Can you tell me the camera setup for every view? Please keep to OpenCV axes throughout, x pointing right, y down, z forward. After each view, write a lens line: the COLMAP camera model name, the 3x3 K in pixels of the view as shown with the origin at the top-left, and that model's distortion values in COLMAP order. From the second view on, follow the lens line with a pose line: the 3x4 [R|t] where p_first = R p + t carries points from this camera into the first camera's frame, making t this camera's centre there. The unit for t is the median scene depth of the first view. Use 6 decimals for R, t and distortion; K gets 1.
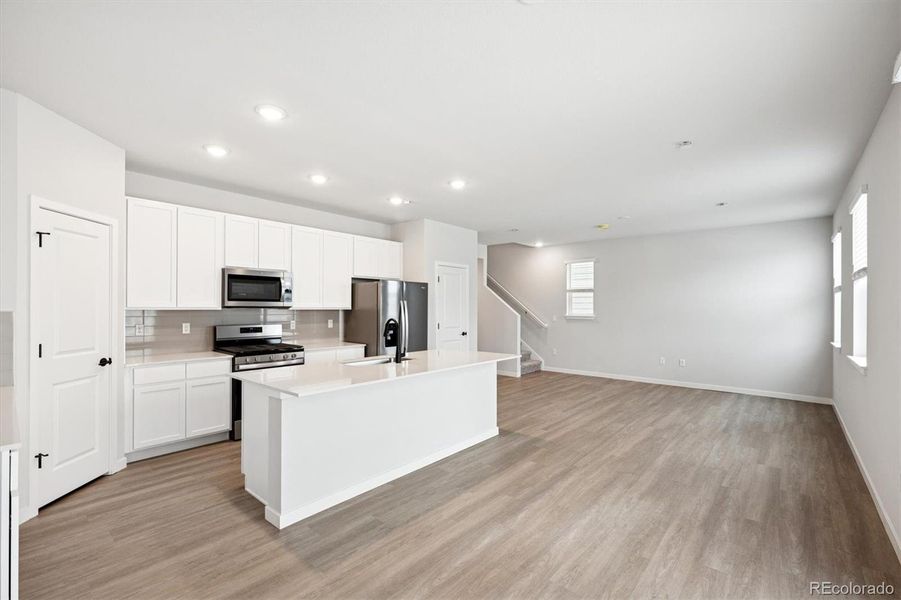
lens RADIAL K [[388.2, 0, 455.5], [0, 388.2, 307.1], [0, 0, 1]] dist [-0.001478, -0.000276]
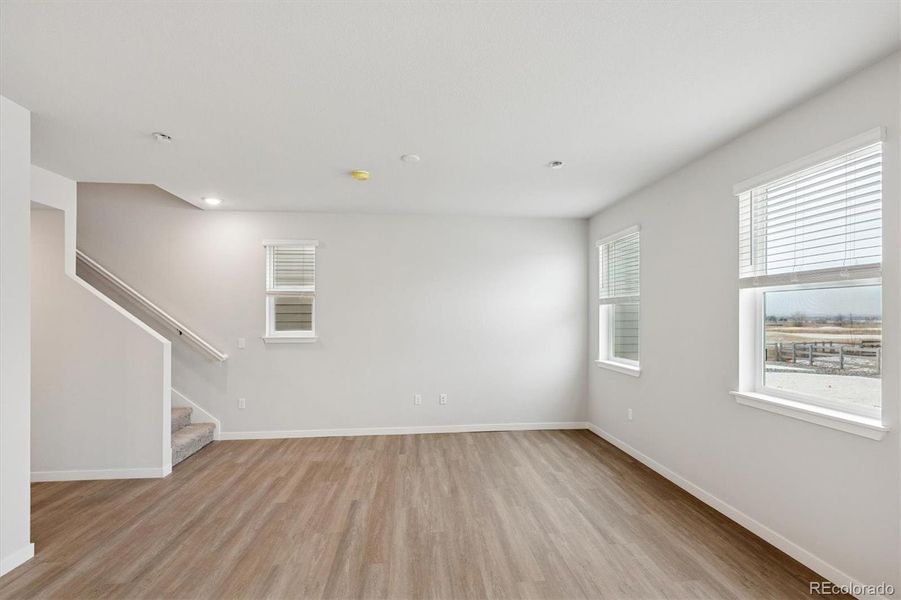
lens RADIAL K [[402.1, 0, 448.0], [0, 402.1, 314.5], [0, 0, 1]] dist [-0.003057, -0.000177]
pose [[0.694597, -0.002525, 0.719394, 0.090985], [0.002860, 0.999996, 0.000748, -0.020463], [-0.719393, 0.001538, 0.694602, 0.751819]]
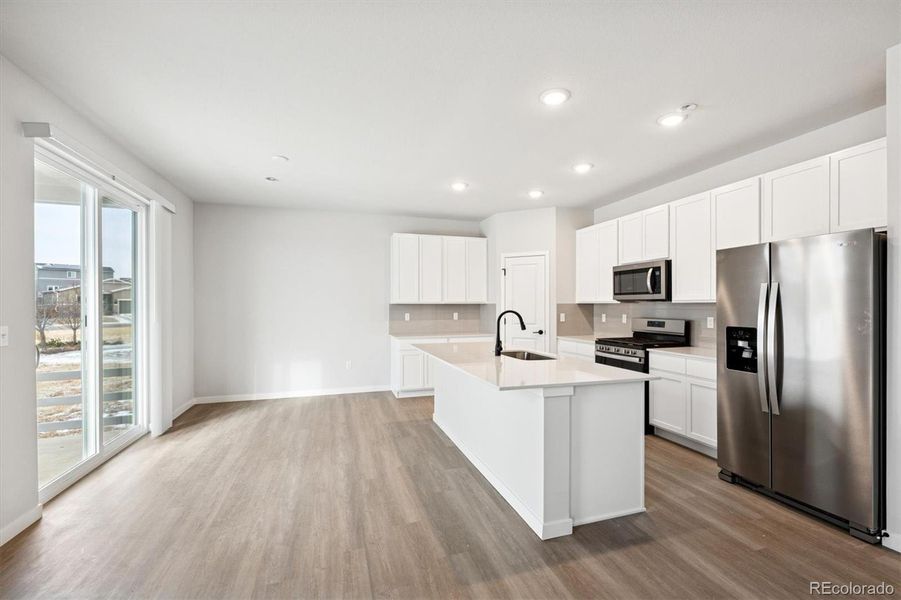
lens RADIAL K [[388.2, 0, 455.5], [0, 388.2, 307.1], [0, 0, 1]] dist [-0.001478, -0.000276]
pose [[-0.521124, 0.001190, -0.853480, 0.588734], [0.000558, 0.999999, 0.001053, 0.016279], [0.853481, 0.000073, -0.521124, 1.126780]]
